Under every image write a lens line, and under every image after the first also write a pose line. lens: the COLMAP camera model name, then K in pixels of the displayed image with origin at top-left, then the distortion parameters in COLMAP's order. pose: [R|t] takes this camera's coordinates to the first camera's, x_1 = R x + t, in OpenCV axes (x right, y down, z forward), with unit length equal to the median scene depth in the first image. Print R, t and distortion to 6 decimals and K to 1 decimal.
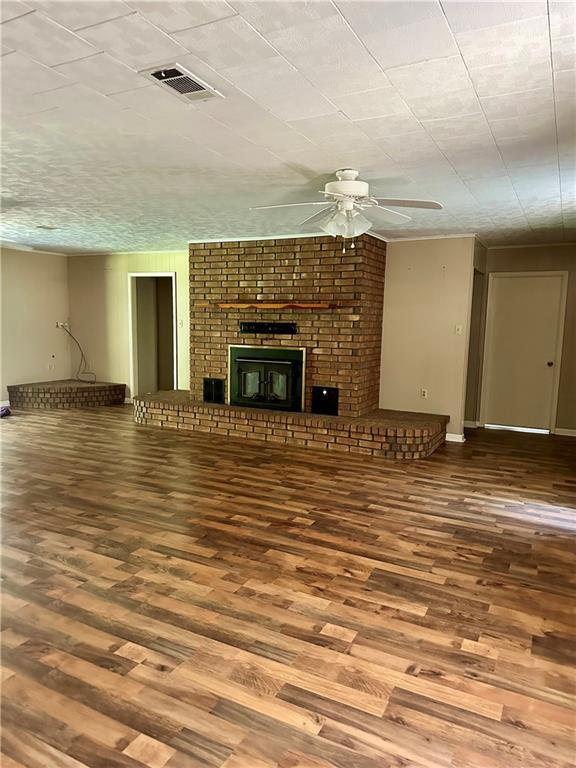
lens RADIAL K [[534.8, 0, 288.0], [0, 534.8, 384.0], [0, 0, 1]] dist [0.064578, -0.089020]
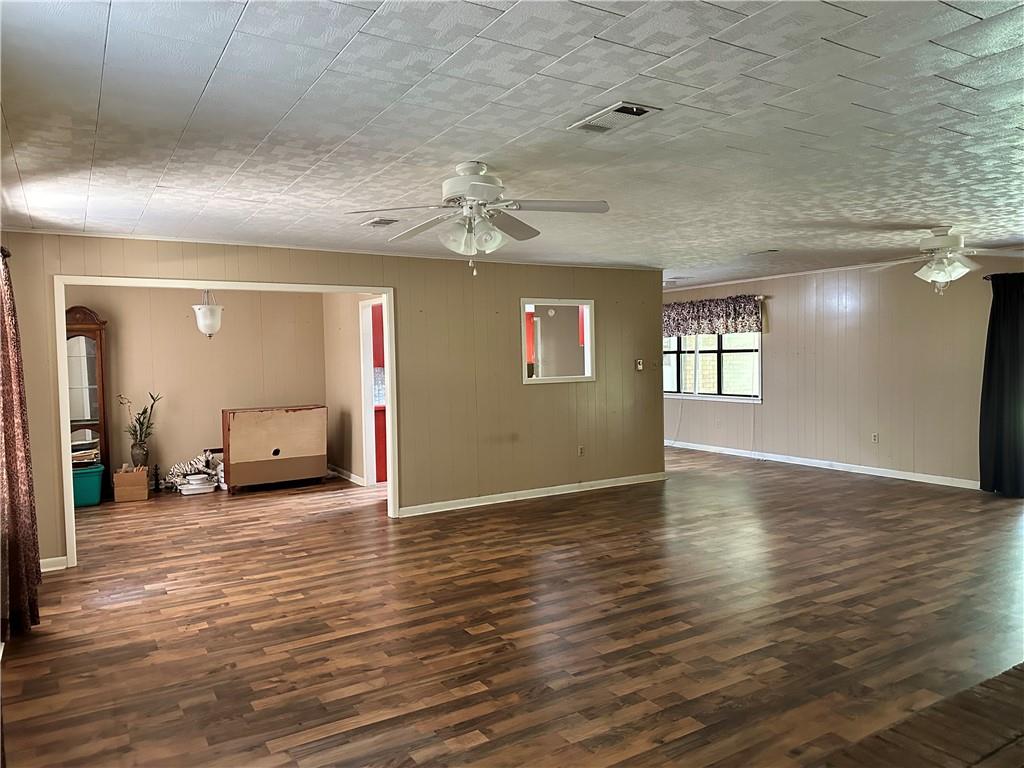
lens RADIAL K [[713.1, 0, 508.3], [0, 713.1, 383.7], [0, 0, 1]] dist [0.064578, -0.089020]
pose [[-0.515413, 0.032150, -0.856339, 1.083639], [-0.092629, 0.991351, 0.092970, -0.238848], [0.851921, 0.127240, -0.507977, 1.860593]]
